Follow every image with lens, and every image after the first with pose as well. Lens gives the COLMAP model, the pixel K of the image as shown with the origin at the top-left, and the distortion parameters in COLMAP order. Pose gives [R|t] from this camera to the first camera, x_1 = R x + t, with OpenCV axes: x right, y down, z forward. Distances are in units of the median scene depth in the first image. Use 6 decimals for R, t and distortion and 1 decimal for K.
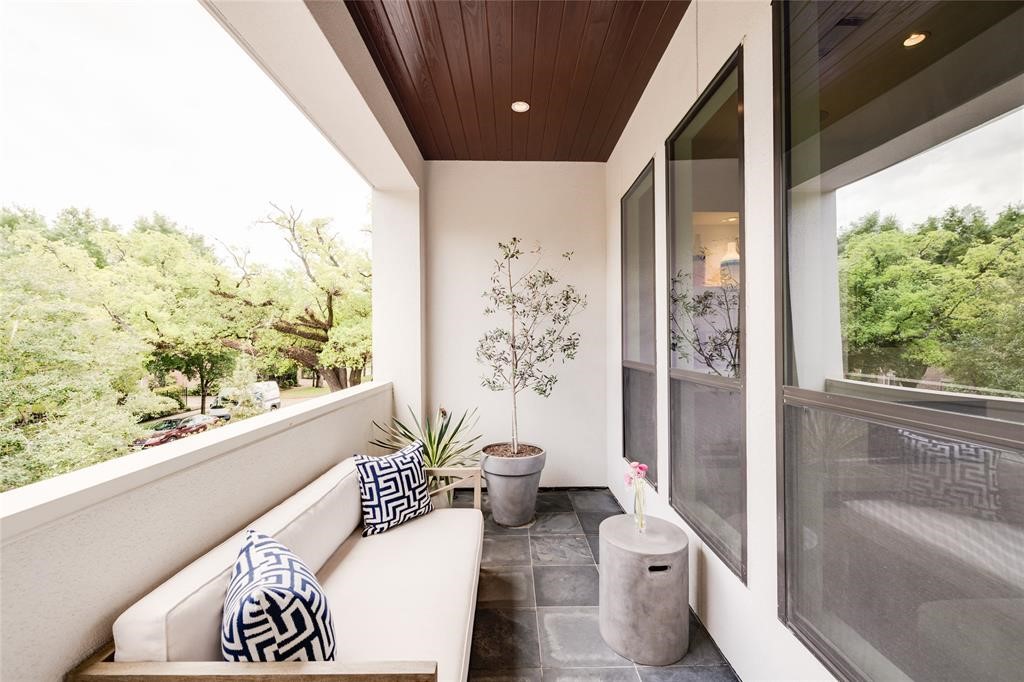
lens RADIAL K [[406.0, 0, 517.6], [0, 406.0, 343.0], [0, 0, 1]] dist [-0.000959, -0.000450]
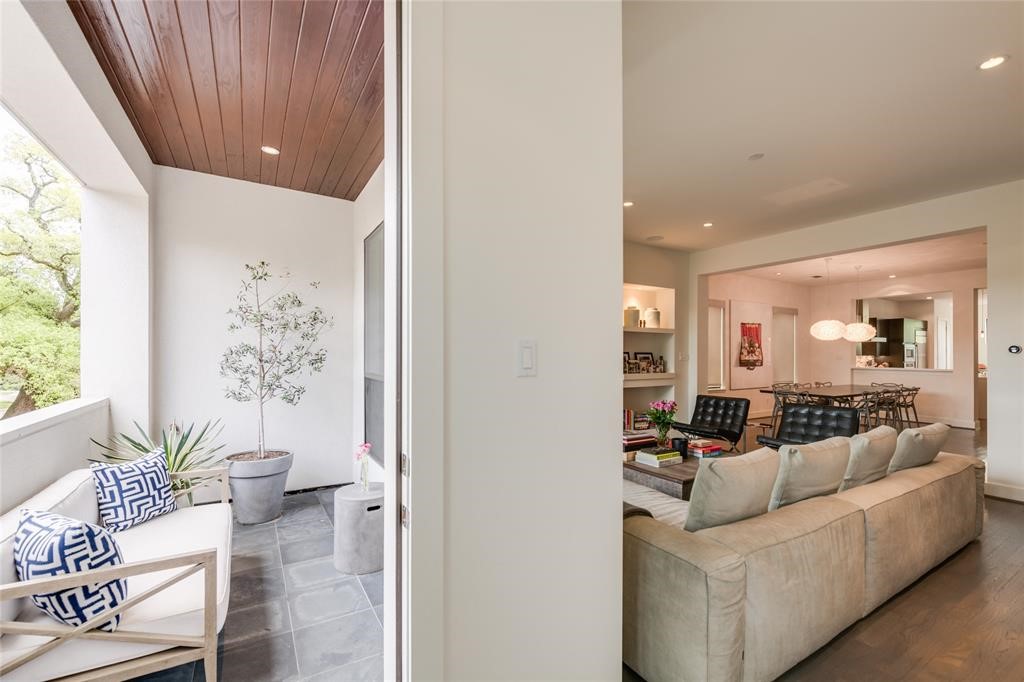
lens RADIAL K [[440.7, 0, 514.6], [0, 440.7, 356.6], [0, 0, 1]] dist [0.000545, -0.000372]
pose [[0.864226, 0.007892, 0.503042, -0.024381], [-0.009453, 0.999955, 0.000553, -0.013569], [-0.503015, -0.005233, 0.864262, -0.540587]]
